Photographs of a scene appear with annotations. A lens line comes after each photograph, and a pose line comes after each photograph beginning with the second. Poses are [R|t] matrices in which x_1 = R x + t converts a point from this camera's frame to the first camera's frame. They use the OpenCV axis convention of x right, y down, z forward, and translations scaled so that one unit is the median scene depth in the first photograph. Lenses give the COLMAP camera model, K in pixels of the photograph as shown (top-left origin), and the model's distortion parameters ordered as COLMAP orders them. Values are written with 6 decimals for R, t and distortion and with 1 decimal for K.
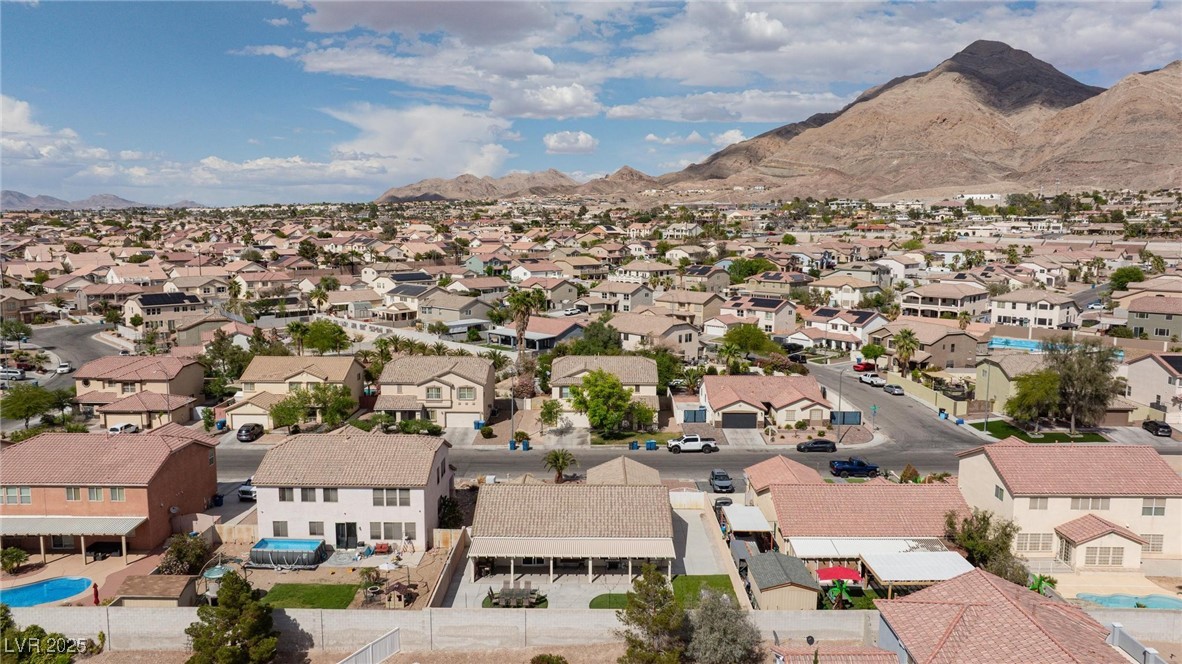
lens RADIAL K [[831.3, 0, 592.8], [0, 831.3, 329.7], [0, 0, 1]] dist [-0.031009, 0.027664]
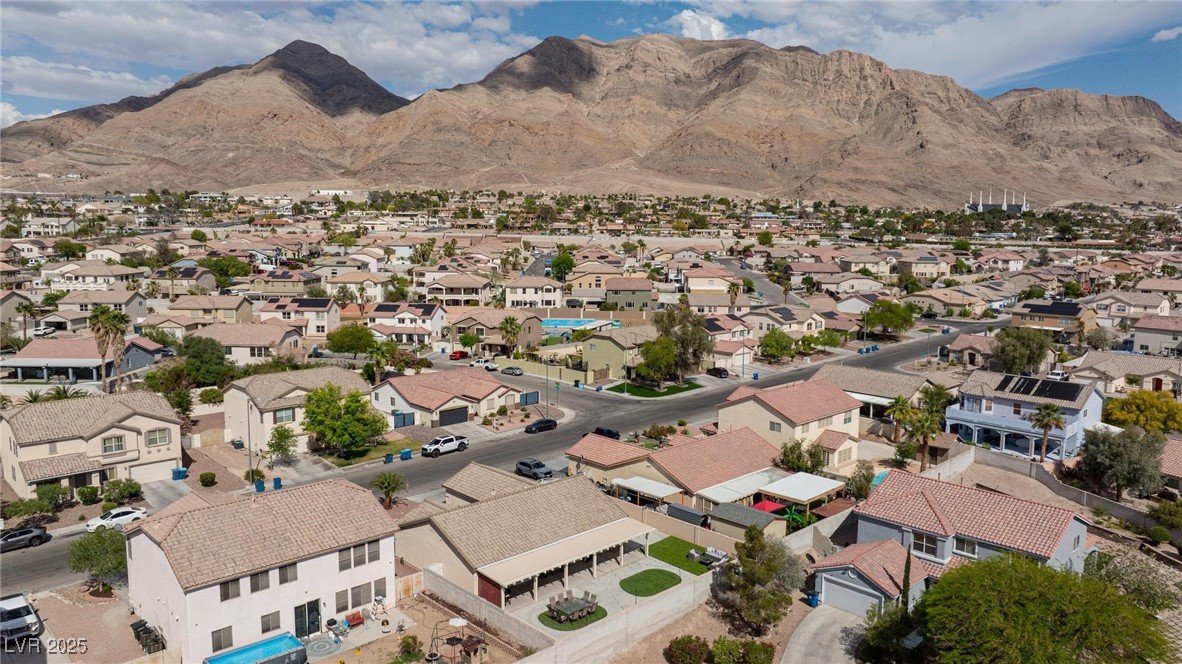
lens RADIAL K [[831.3, 0, 595.8], [0, 831.3, 337.2], [0, 0, 1]] dist [-0.031009, 0.027664]
pose [[0.714672, -0.093031, 0.693245, -0.225613], [0.082072, 0.995422, 0.048973, -0.012622], [-0.694628, 0.021896, 0.719036, 0.085509]]
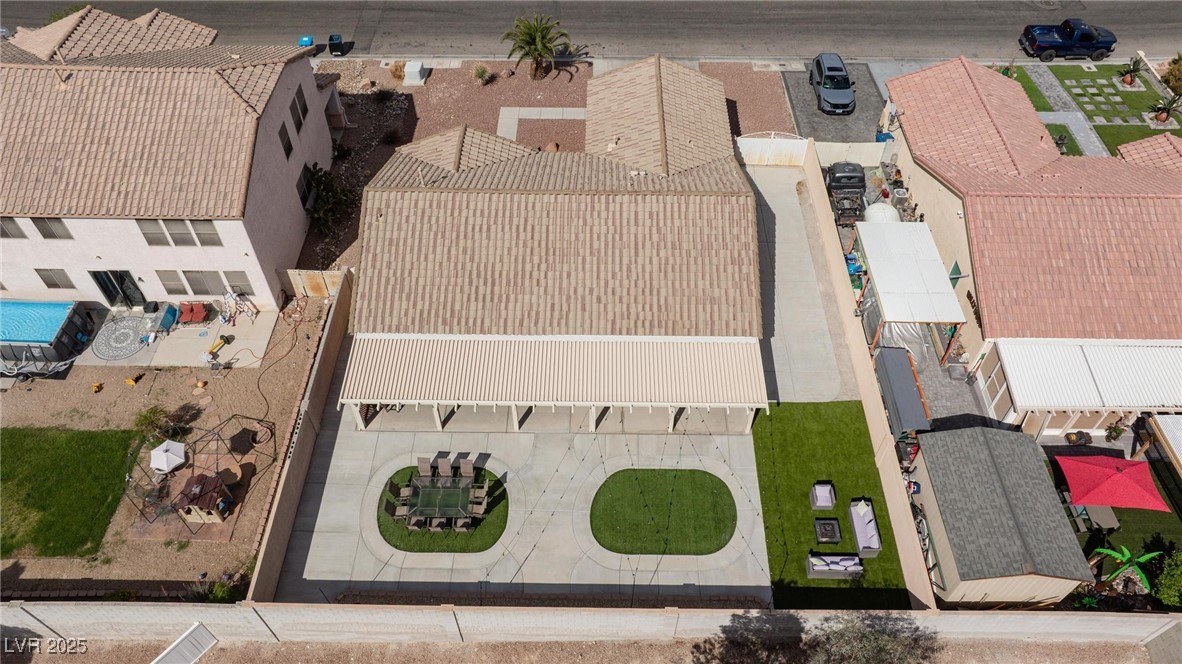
lens RADIAL K [[831.3, 0, 591.6], [0, 831.3, 328.3], [0, 0, 1]] dist [-0.031009, 0.027664]
pose [[0.999976, 0.006435, -0.002699, -0.000806], [-0.002983, 0.743806, 0.668389, -0.027900], [0.006308, -0.668365, 0.743807, 0.218652]]
